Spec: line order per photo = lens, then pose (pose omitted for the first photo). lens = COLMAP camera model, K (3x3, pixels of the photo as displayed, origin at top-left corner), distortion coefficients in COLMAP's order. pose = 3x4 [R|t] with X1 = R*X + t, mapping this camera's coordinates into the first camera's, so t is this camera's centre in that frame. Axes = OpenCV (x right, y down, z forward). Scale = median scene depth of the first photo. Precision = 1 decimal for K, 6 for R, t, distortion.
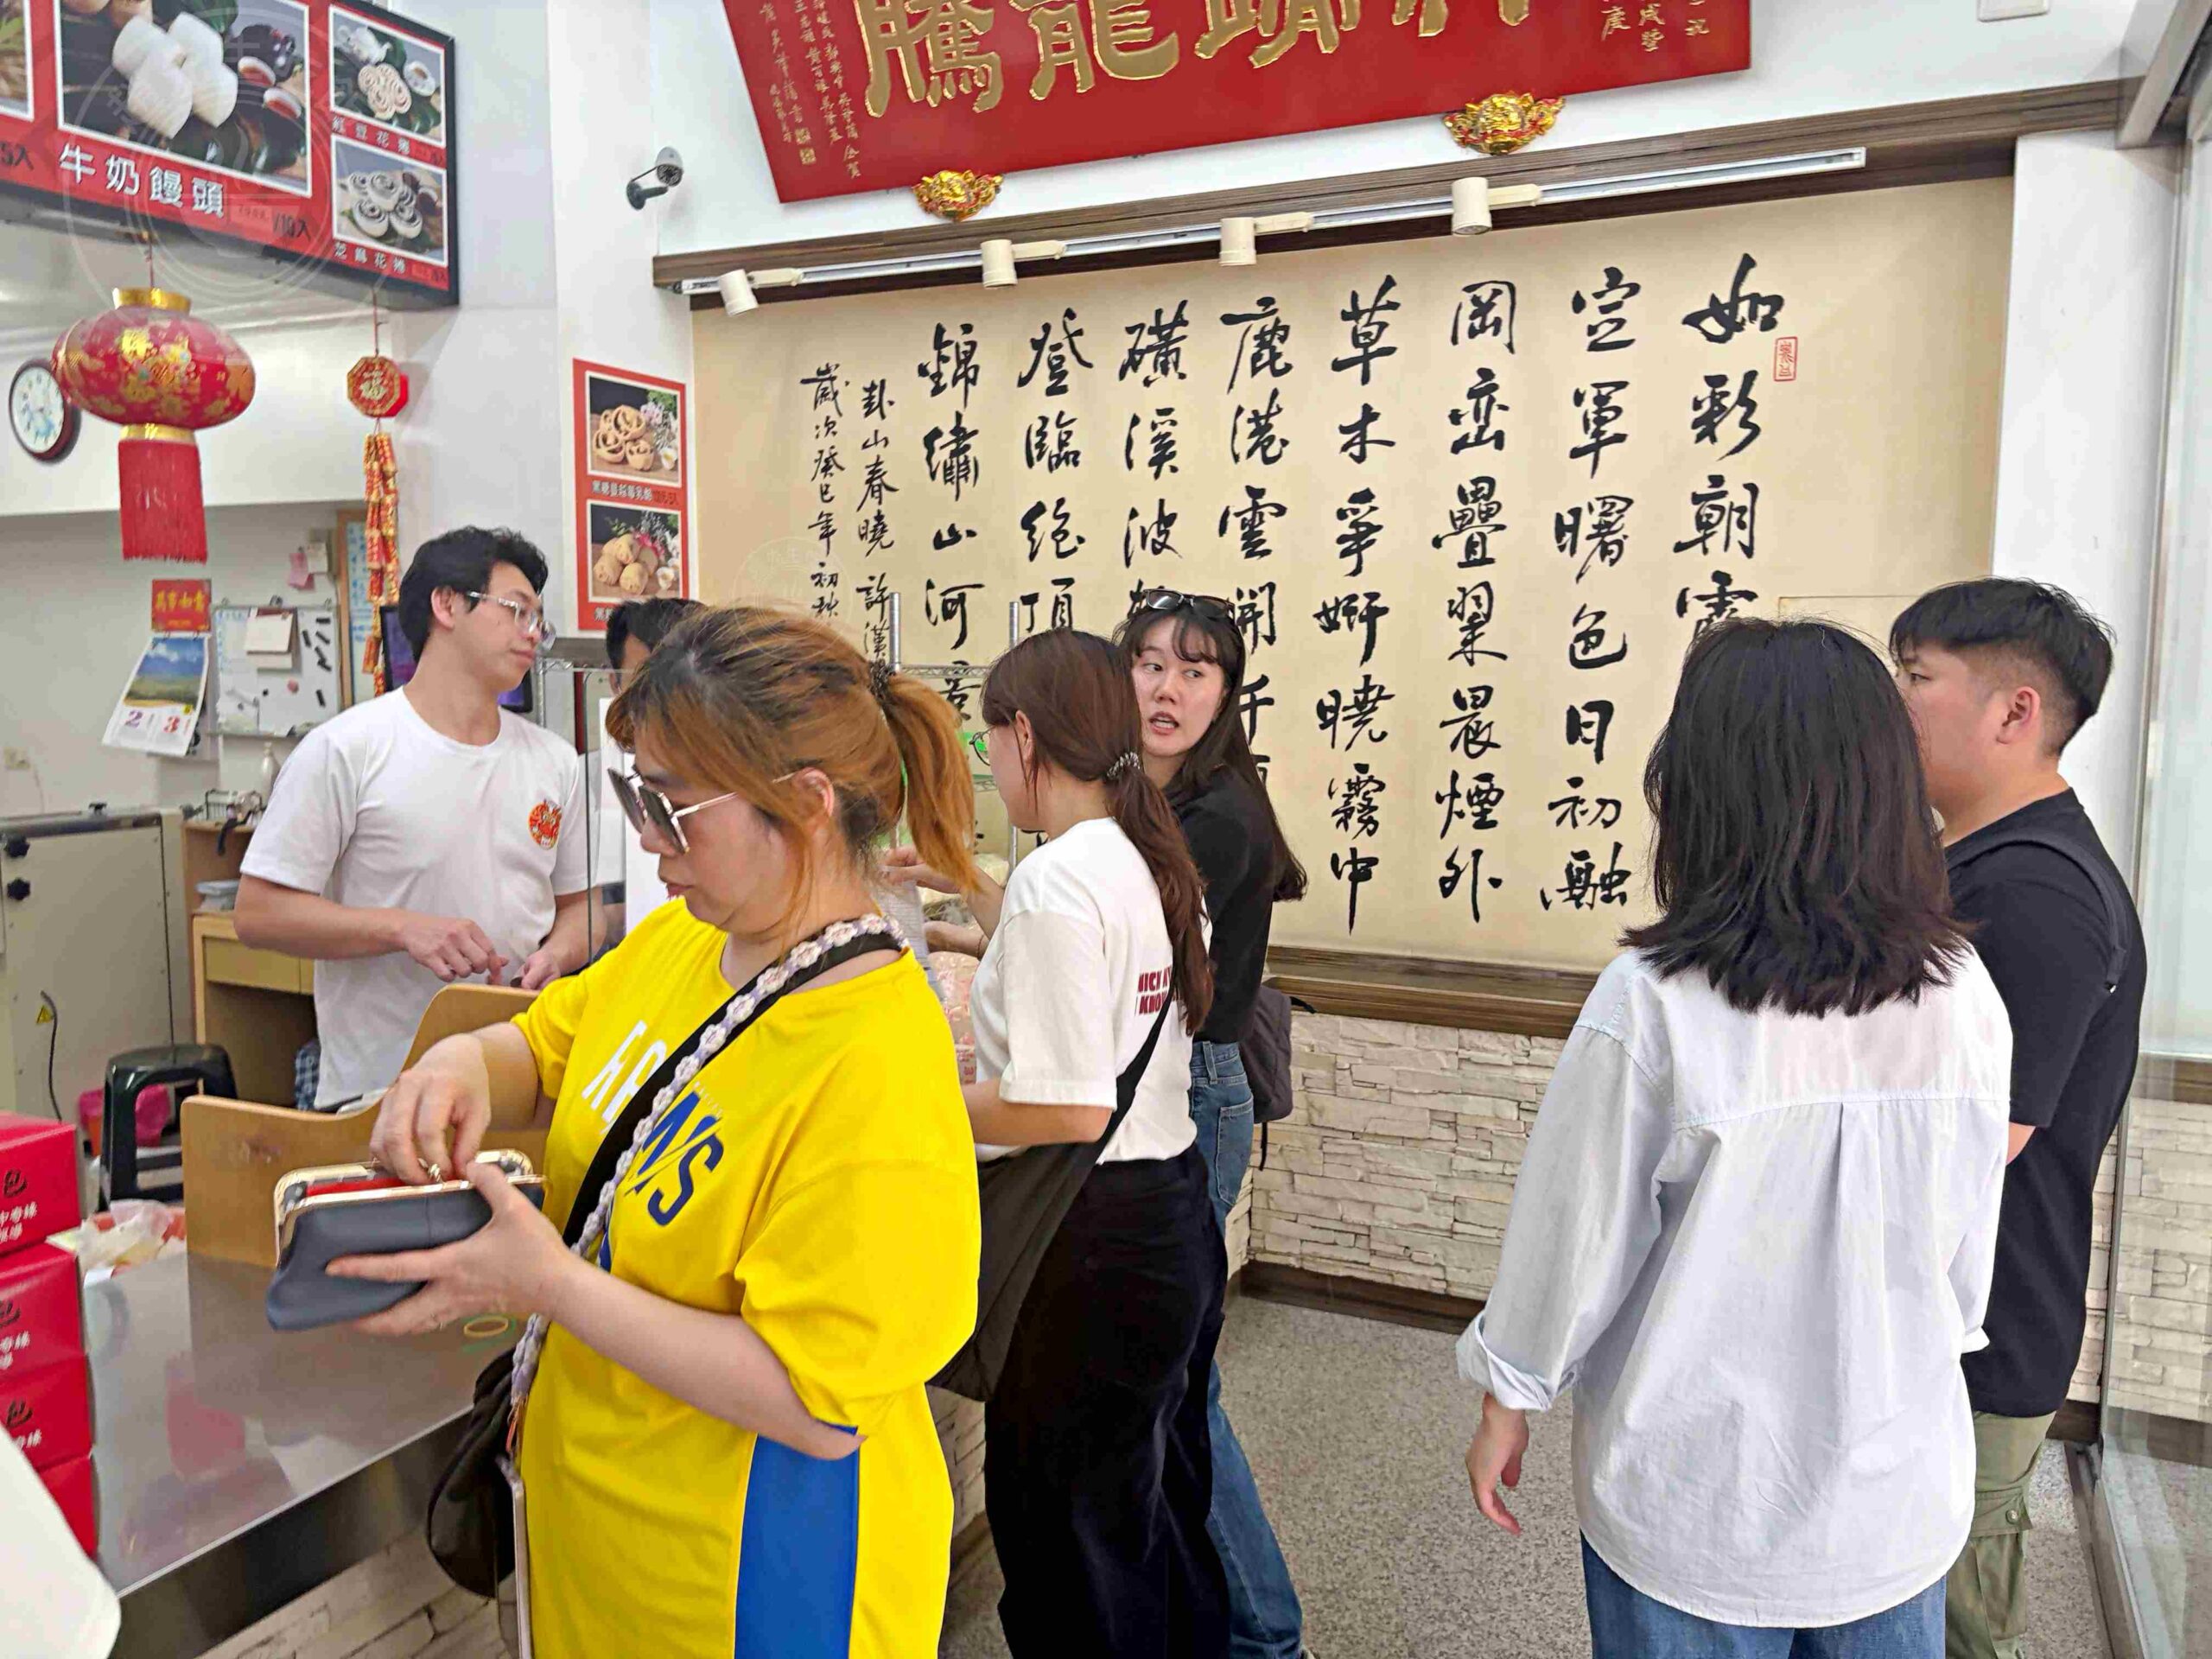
lens RADIAL K [[1680.0, 0, 1092.8], [0, 1680.0, 787.2], [0, 0, 1]] dist [0.128046, -0.145731]
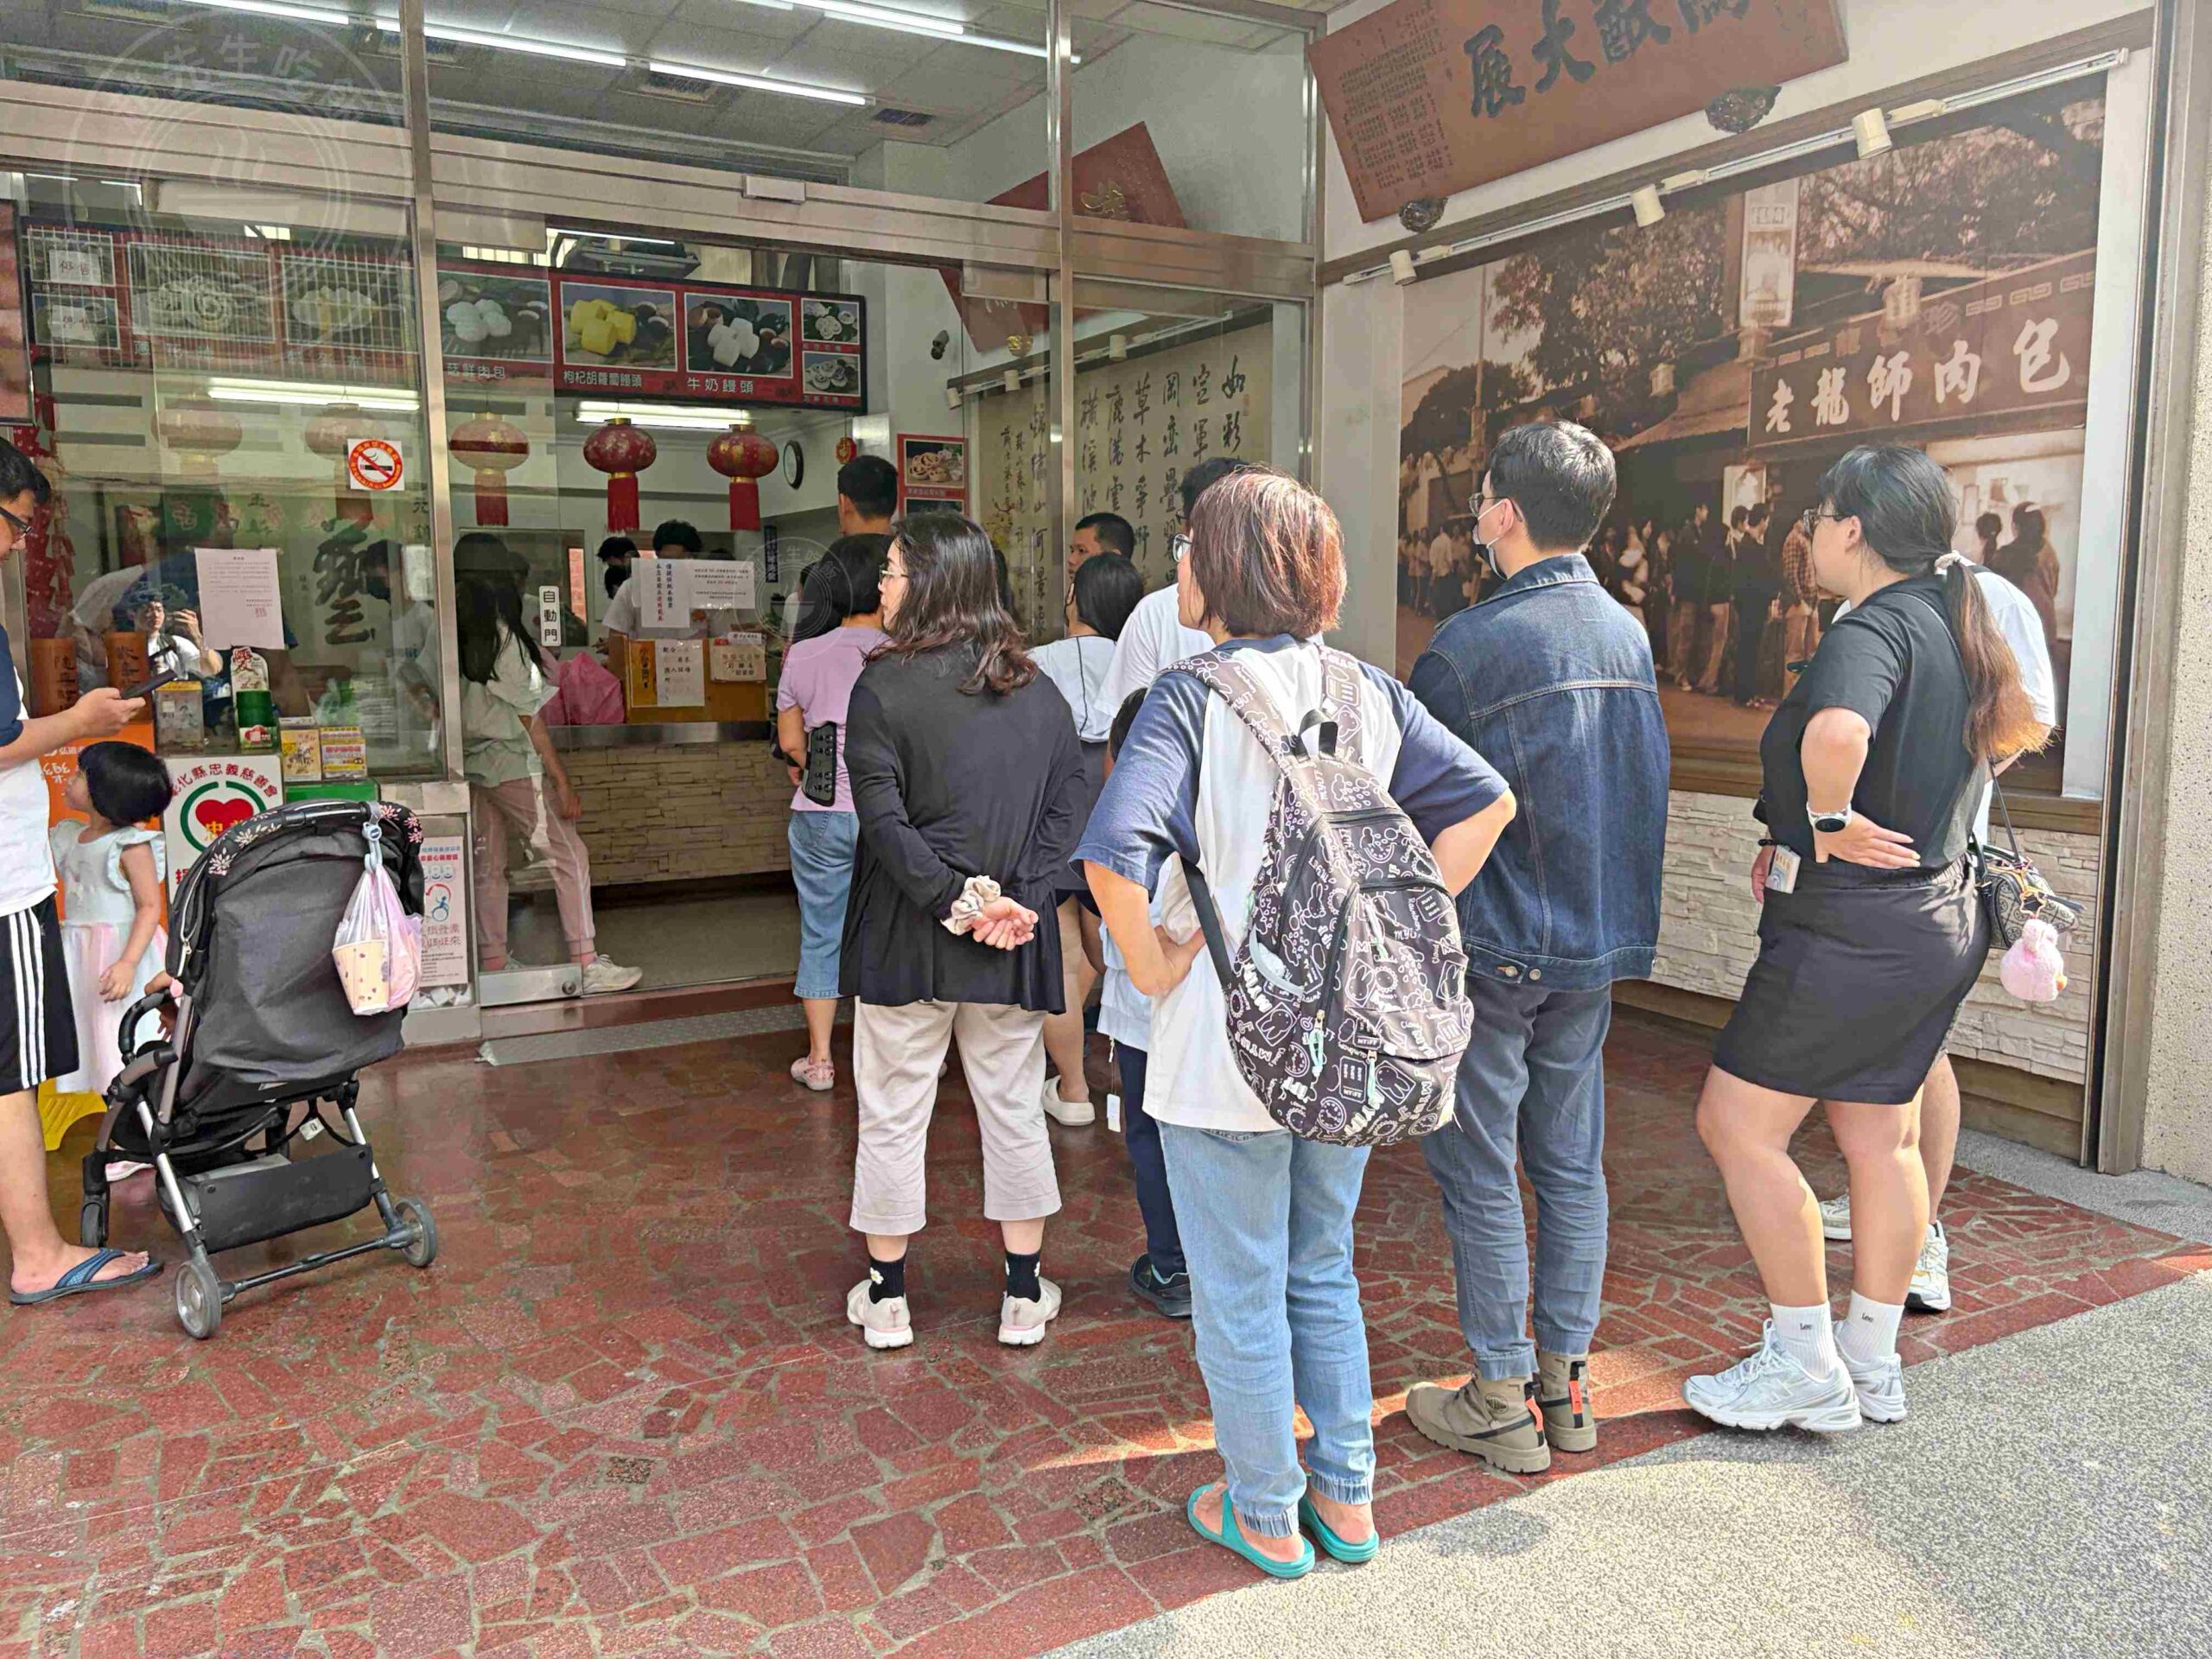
lens RADIAL K [[1687.2, 0, 1139.7], [0, 1687.2, 864.8], [0, 0, 1]] dist [0.001699, -0.018833]
pose [[0.826817, 0.077966, -0.557042, 1.371629], [-0.042889, 0.996202, 0.075773, 0.145491], [0.560834, -0.038759, 0.827021, -0.746534]]
